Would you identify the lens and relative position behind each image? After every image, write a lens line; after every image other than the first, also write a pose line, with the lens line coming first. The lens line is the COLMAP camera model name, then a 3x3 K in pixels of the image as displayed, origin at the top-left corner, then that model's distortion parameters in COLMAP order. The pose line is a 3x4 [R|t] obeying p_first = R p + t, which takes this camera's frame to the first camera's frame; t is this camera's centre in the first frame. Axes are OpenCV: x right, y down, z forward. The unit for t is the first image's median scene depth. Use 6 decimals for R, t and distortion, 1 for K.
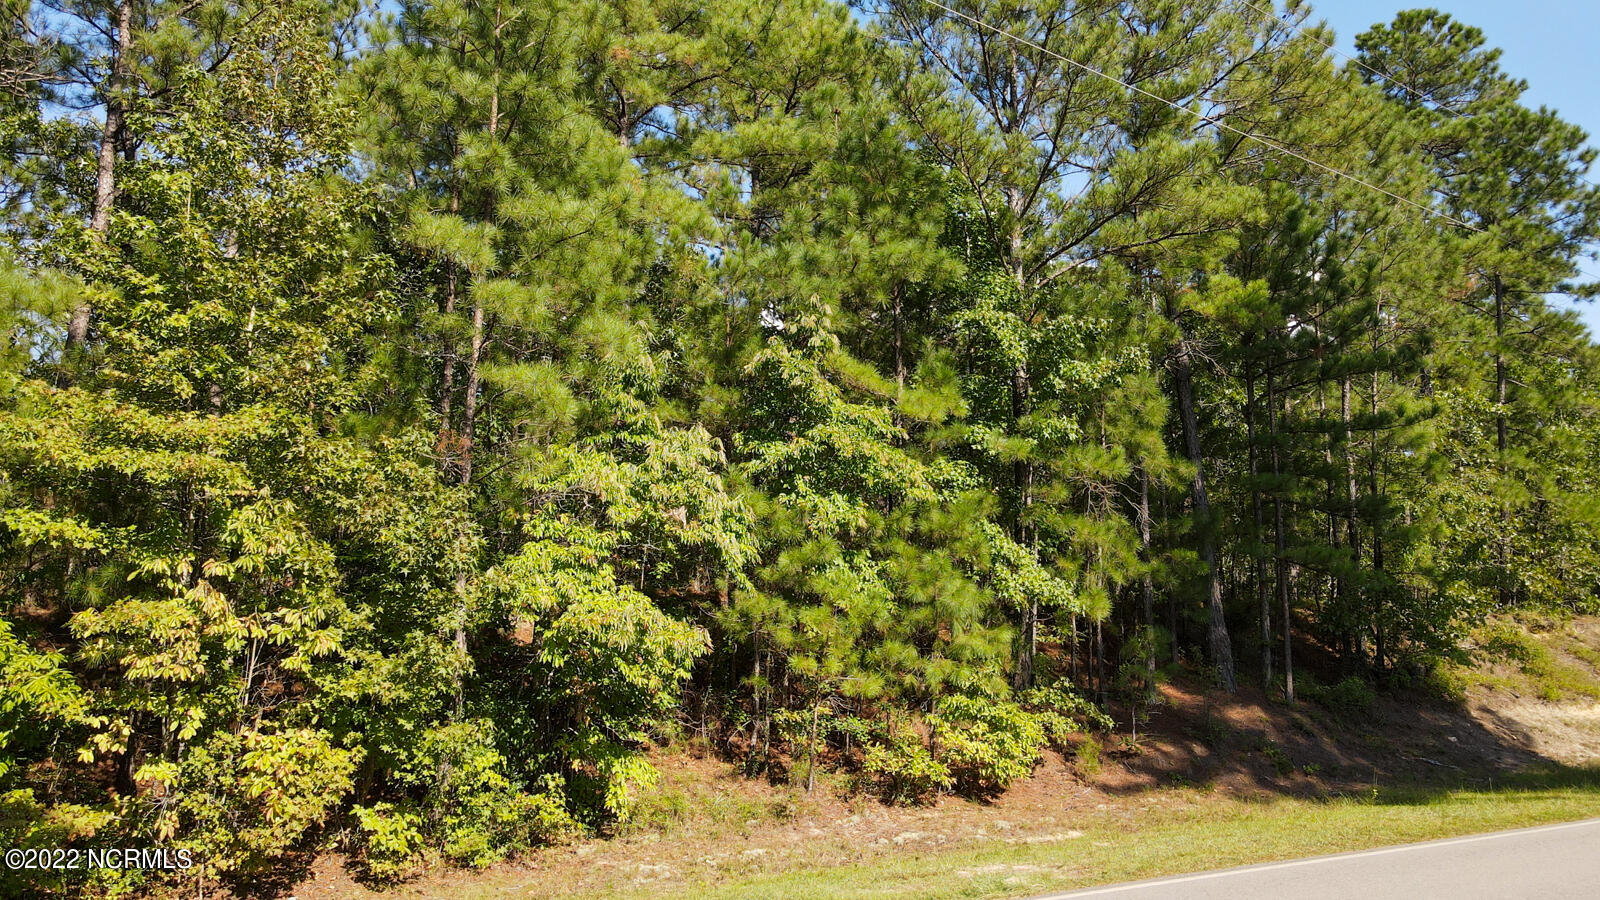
lens RADIAL K [[1182.5, 0, 800.0], [0, 1182.5, 450.0], [0, 0, 1]] dist [-0.001646, 0.035877]
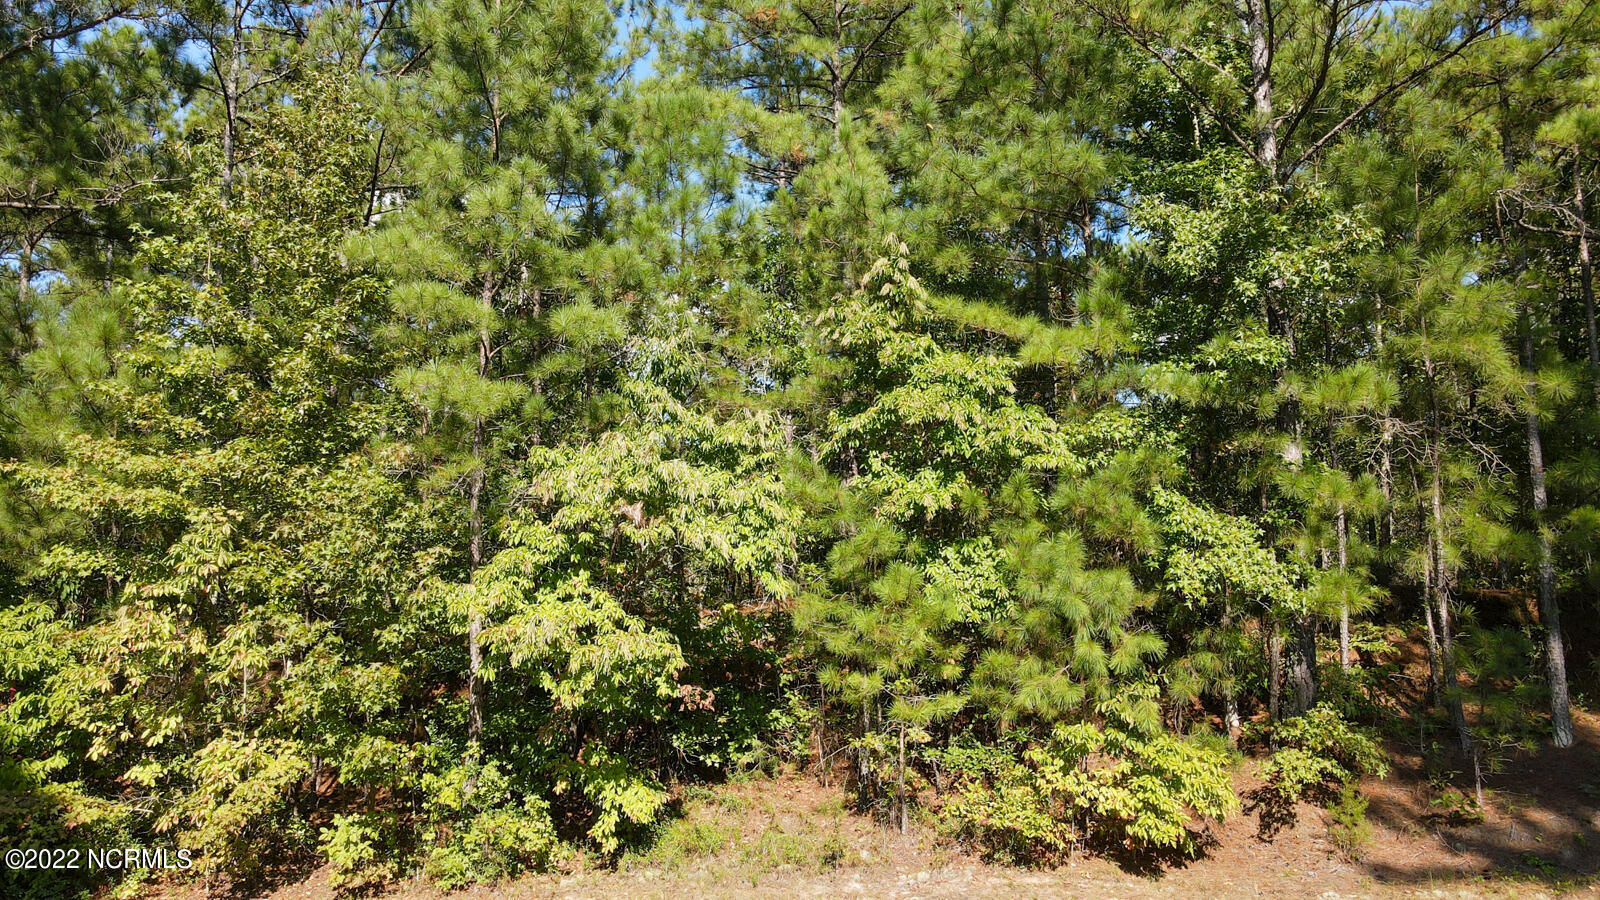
lens RADIAL K [[1182.0, 0, 800.0], [0, 1182.0, 450.0], [0, 0, 1]] dist [-0.006201, 0.078620]
pose [[0.828312, -0.093132, -0.552472, 0.414336], [0.093693, 0.995227, -0.027296, 0.037811], [0.552378, -0.029153, 0.833084, 0.278911]]
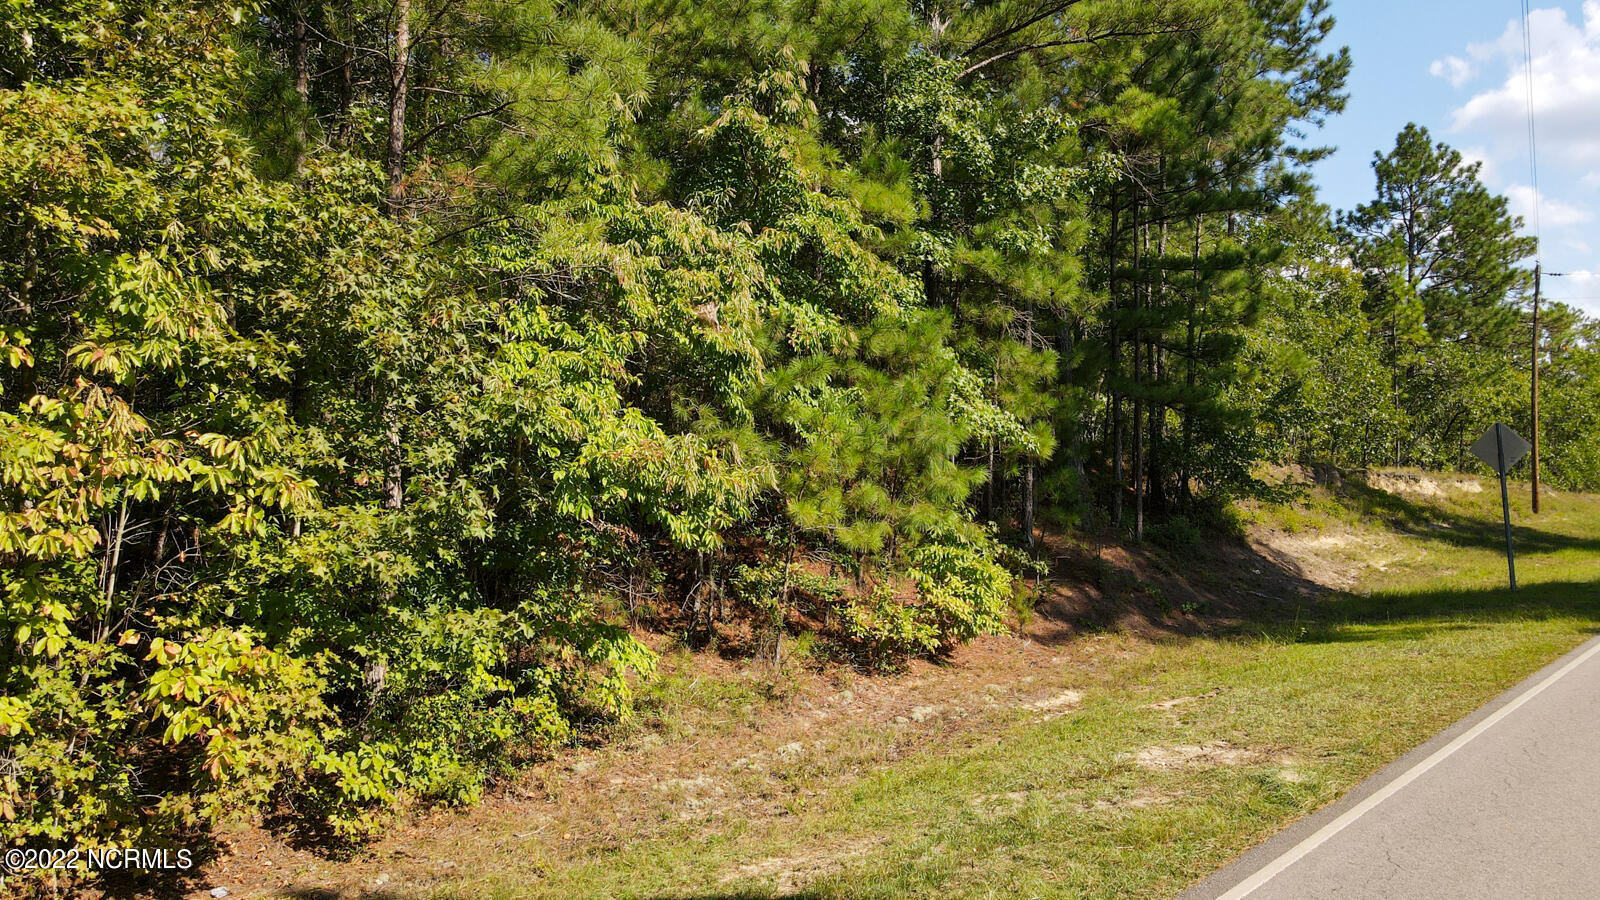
lens RADIAL K [[1182.5, 0, 800.0], [0, 1182.5, 450.0], [0, 0, 1]] dist [-0.001646, 0.035877]
pose [[0.936866, 0.002276, 0.349681, -0.259033], [-0.047382, 0.991583, 0.120492, 0.040333], [-0.346463, -0.129454, 0.929088, 0.243957]]
